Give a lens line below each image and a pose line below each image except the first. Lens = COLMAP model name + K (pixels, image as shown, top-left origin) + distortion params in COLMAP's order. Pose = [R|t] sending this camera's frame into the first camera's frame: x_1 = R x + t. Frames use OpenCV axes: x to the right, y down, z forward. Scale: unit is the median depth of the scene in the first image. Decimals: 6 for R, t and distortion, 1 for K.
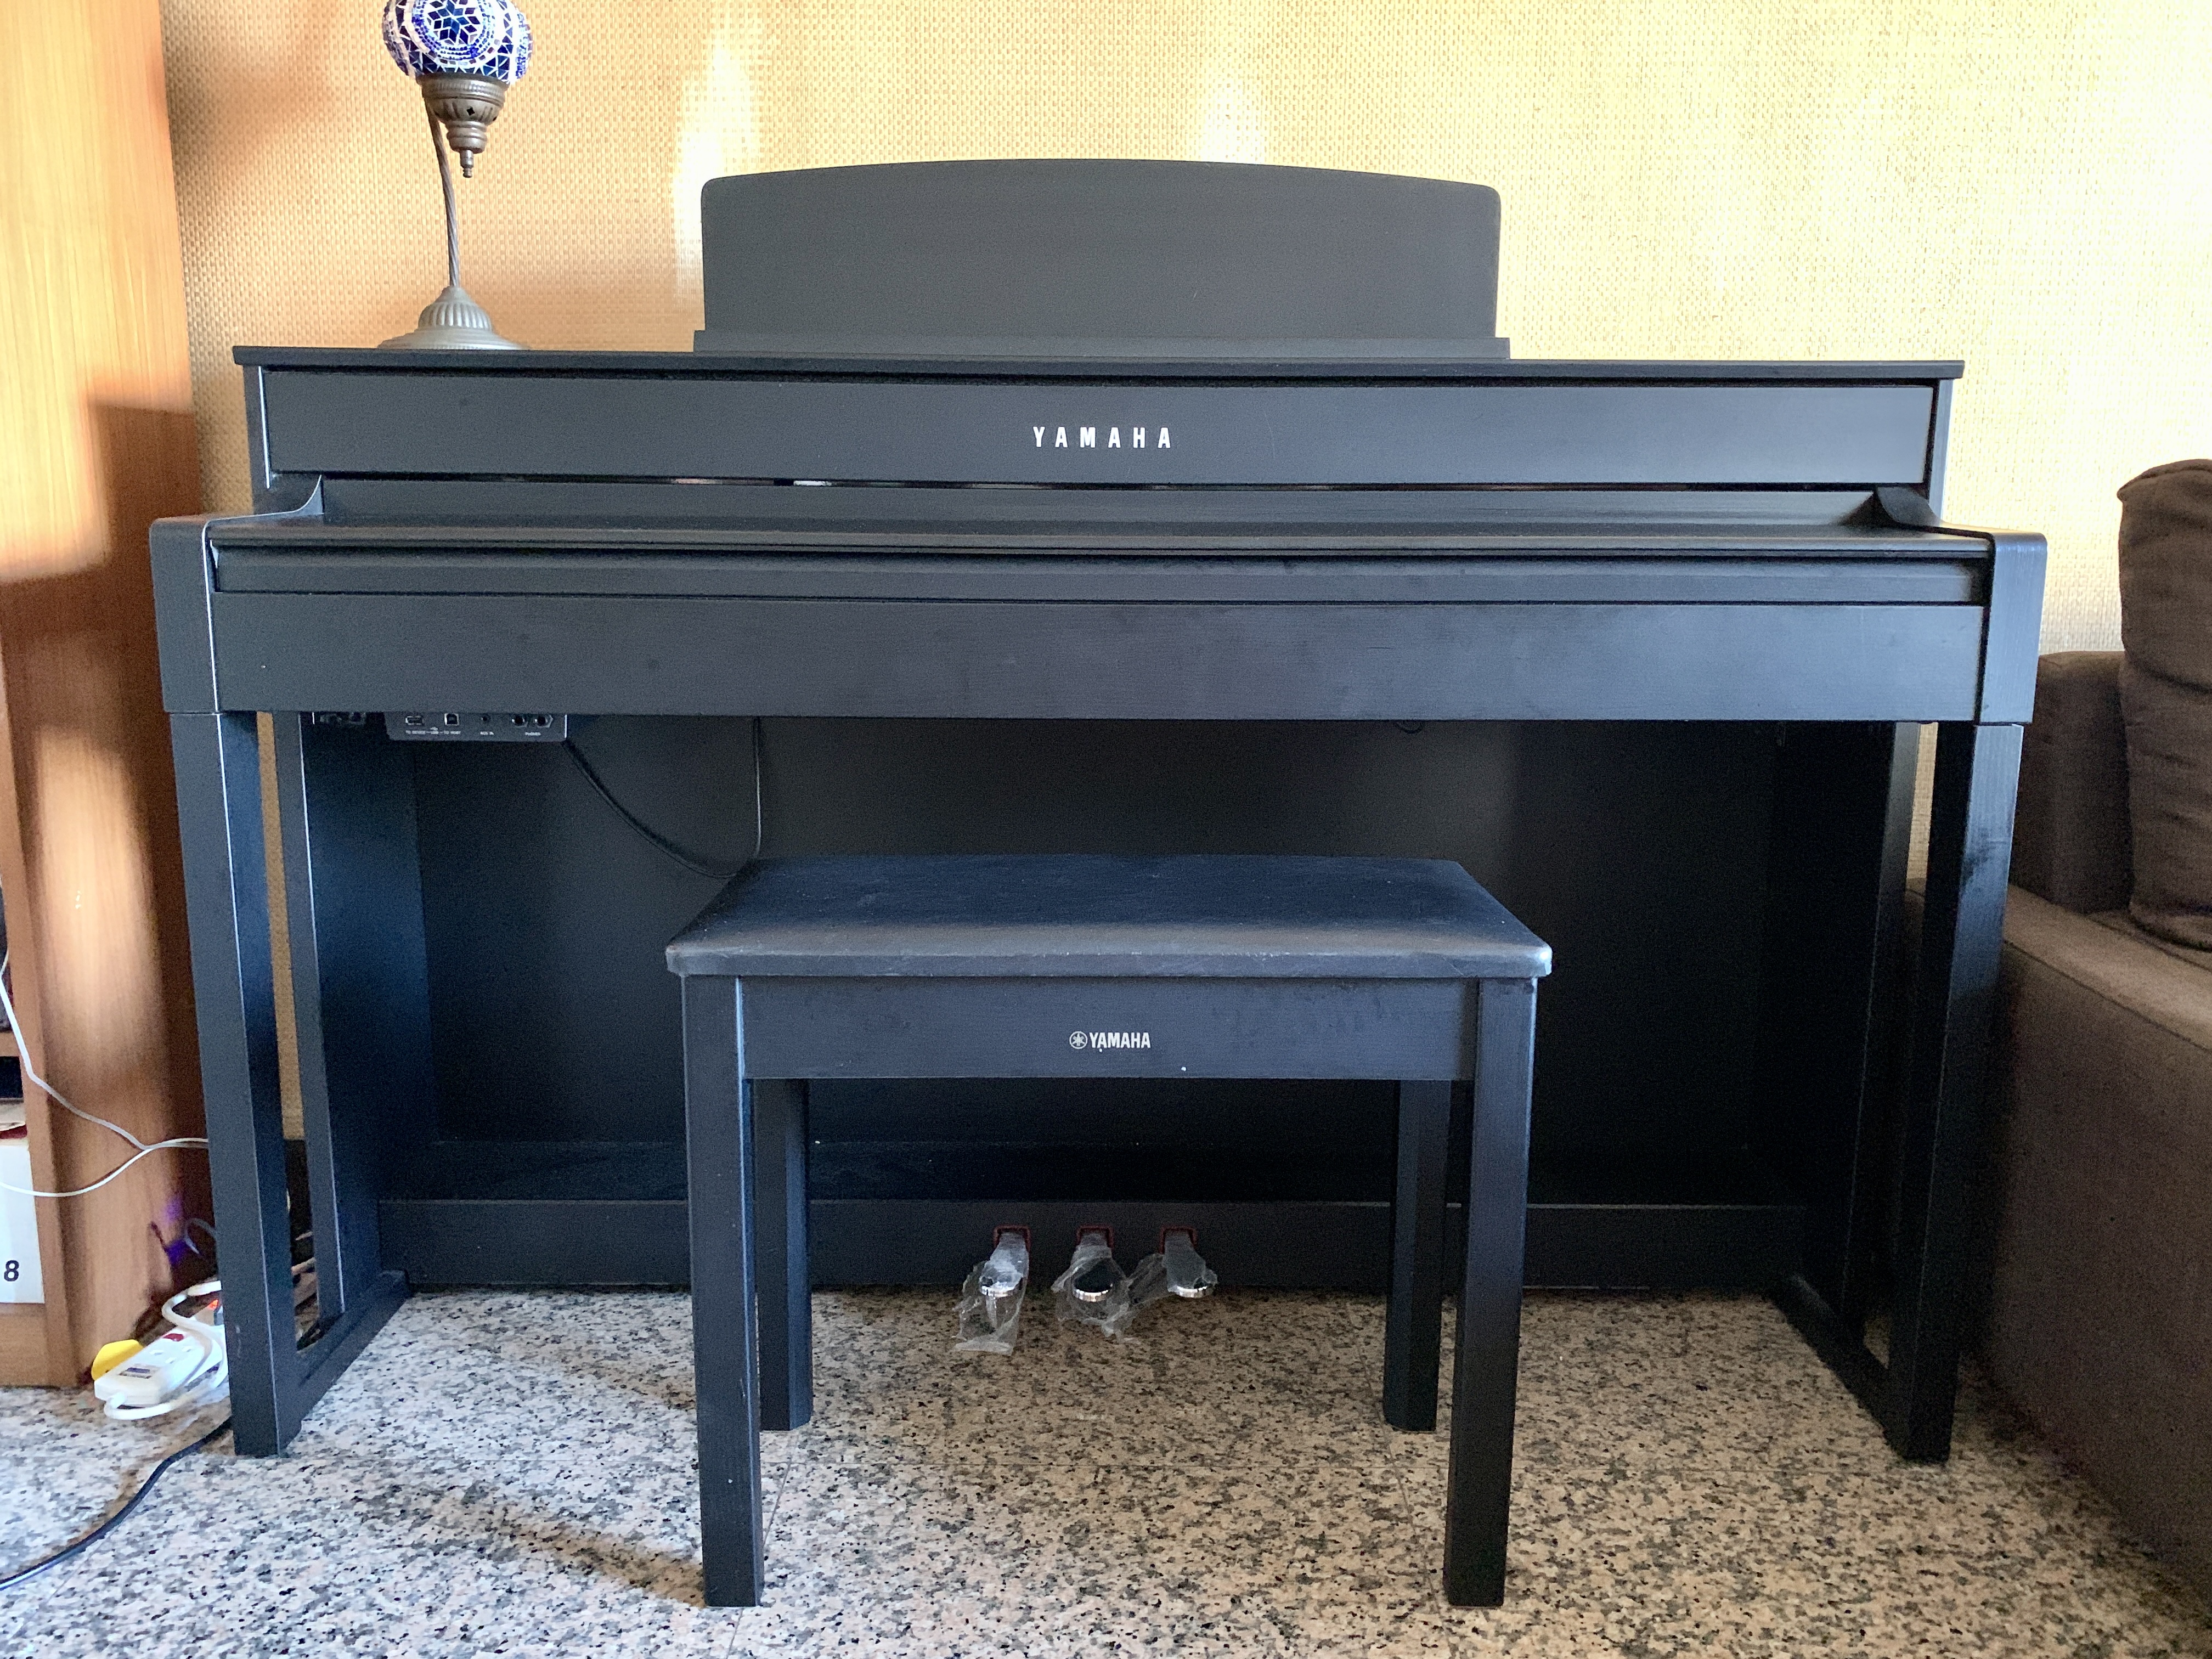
lens RADIAL K [[1769.7, 0, 1104.2], [0, 1769.7, 825.0], [0, 0, 1]] dist [0.002484, 0.006241]
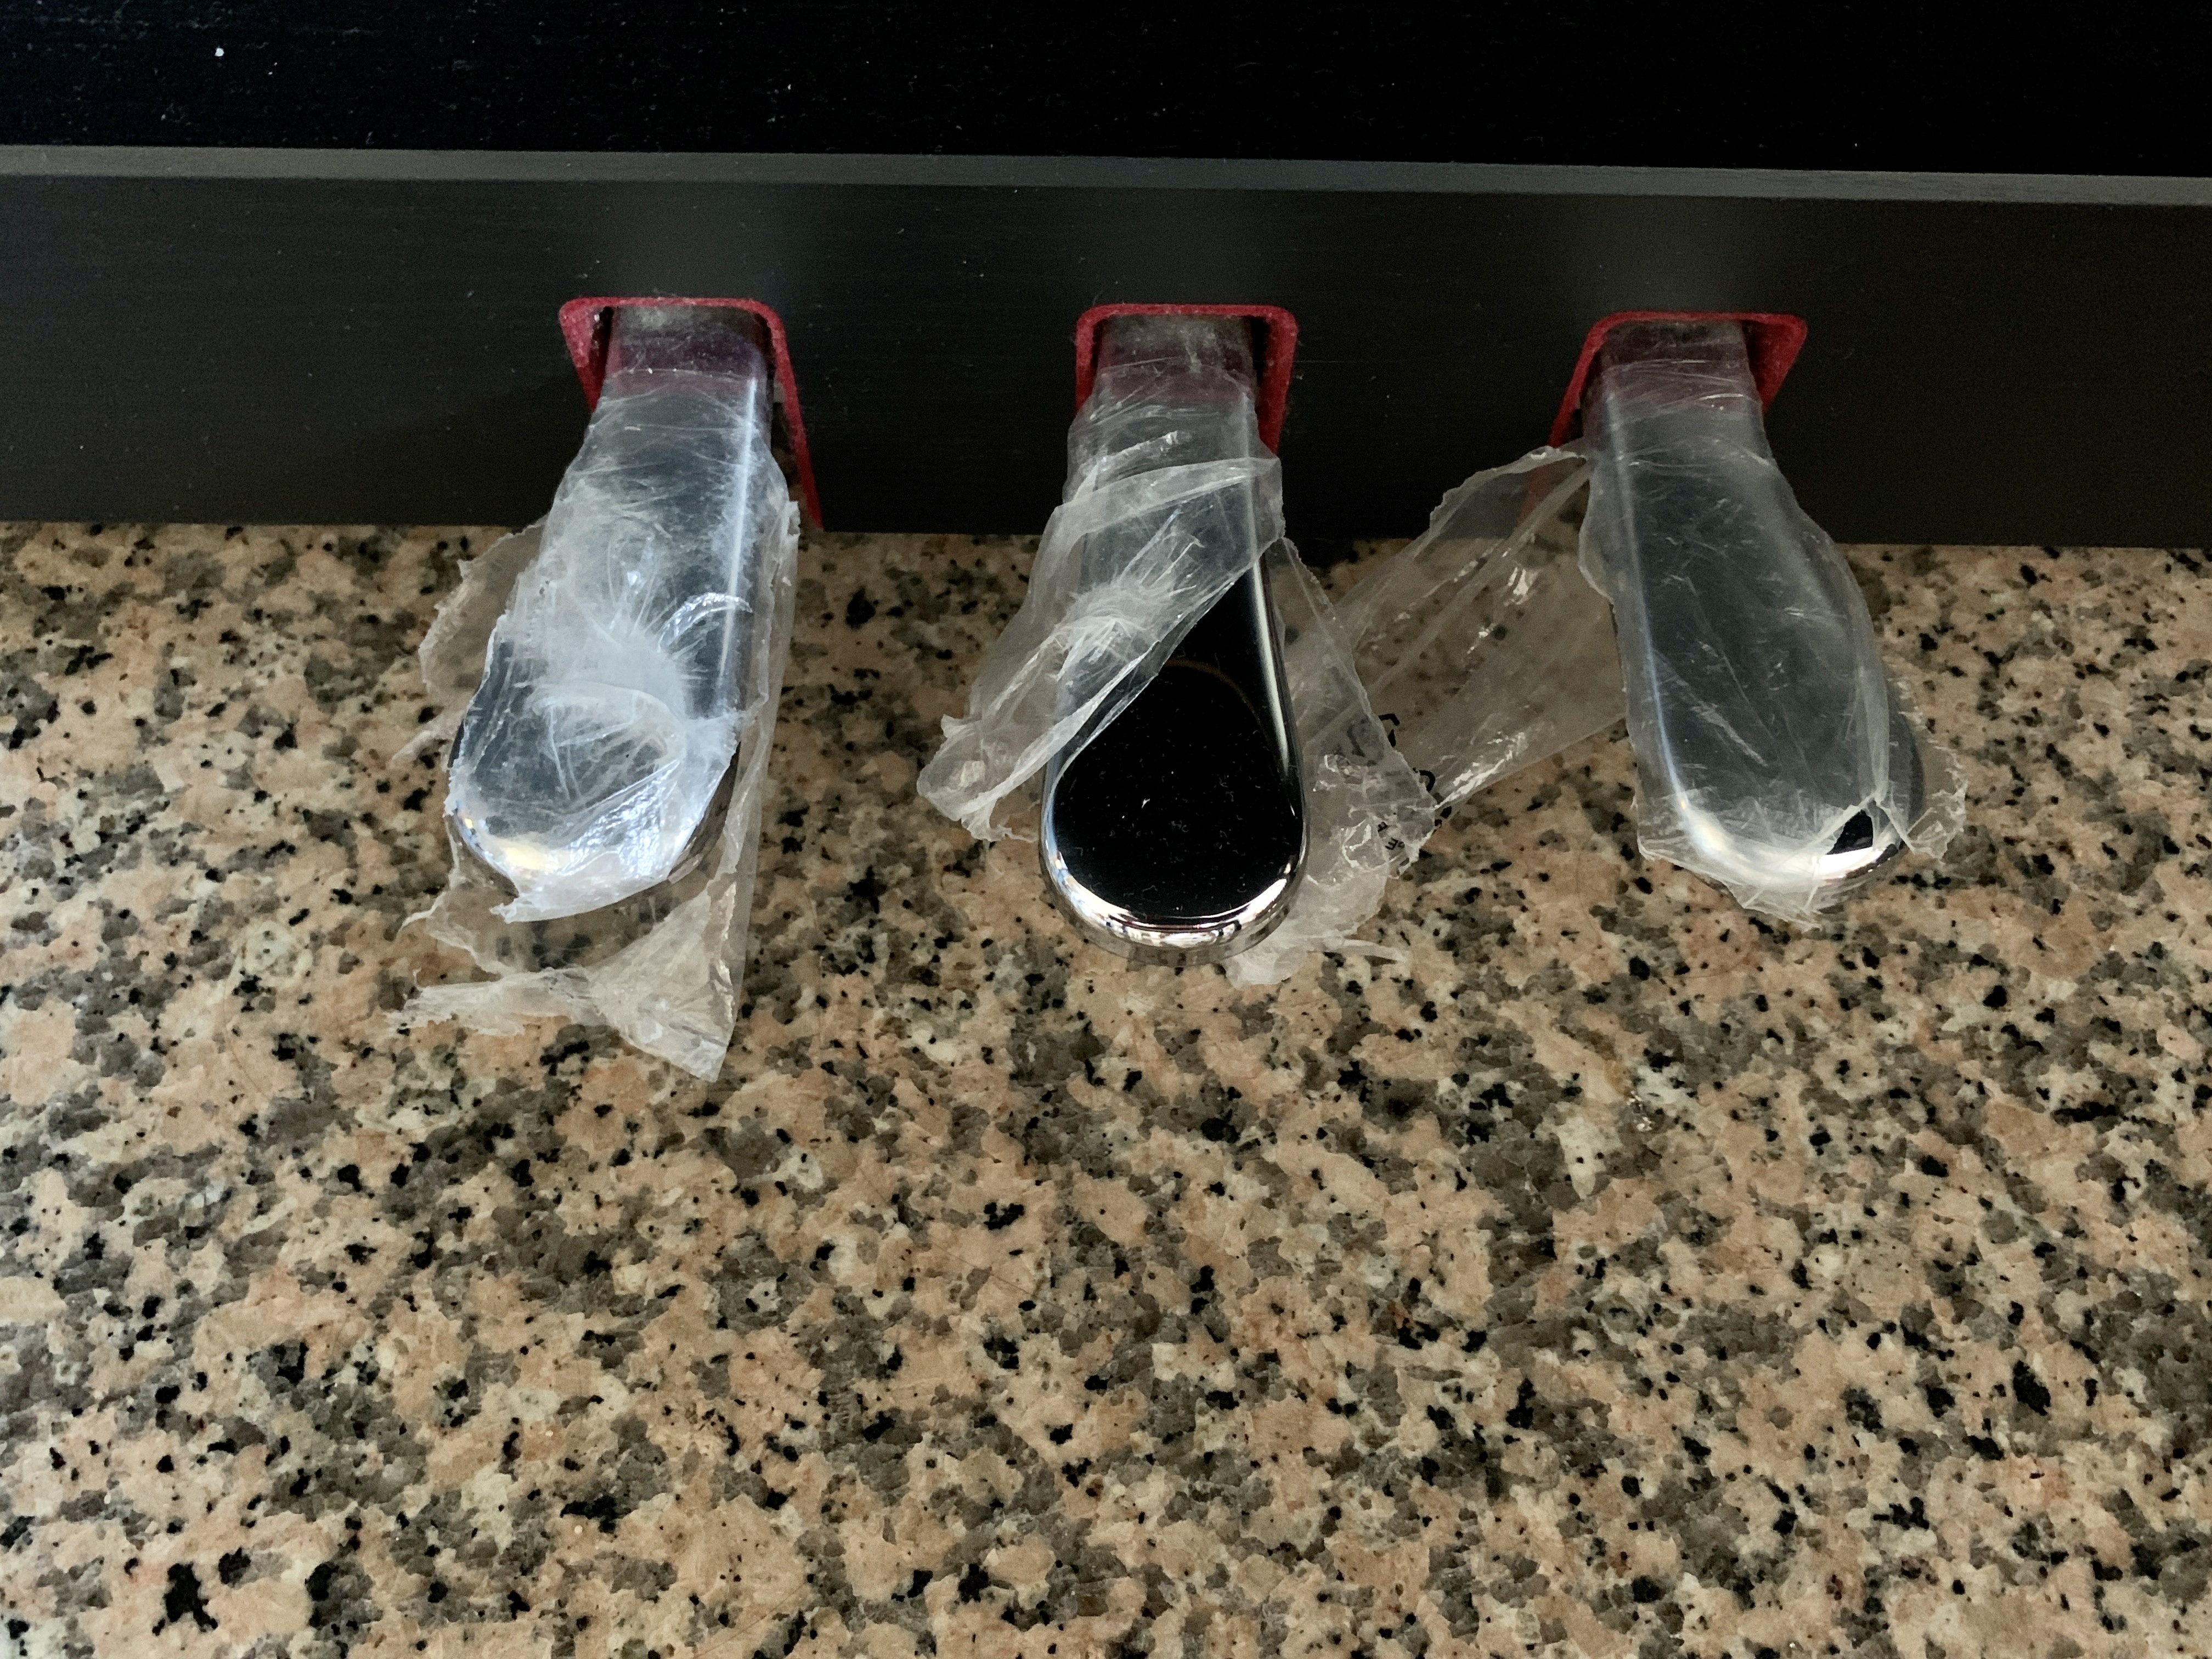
lens RADIAL K [[1769.7, 0, 1092.8], [0, 1769.7, 826.3], [0, 0, 1]] dist [0.002484, 0.006241]
pose [[0.999892, 0.014469, 0.002474, -0.015828], [-0.010650, 0.599104, 0.800600, 0.148705], [0.010102, -0.800540, 0.599194, 1.011447]]
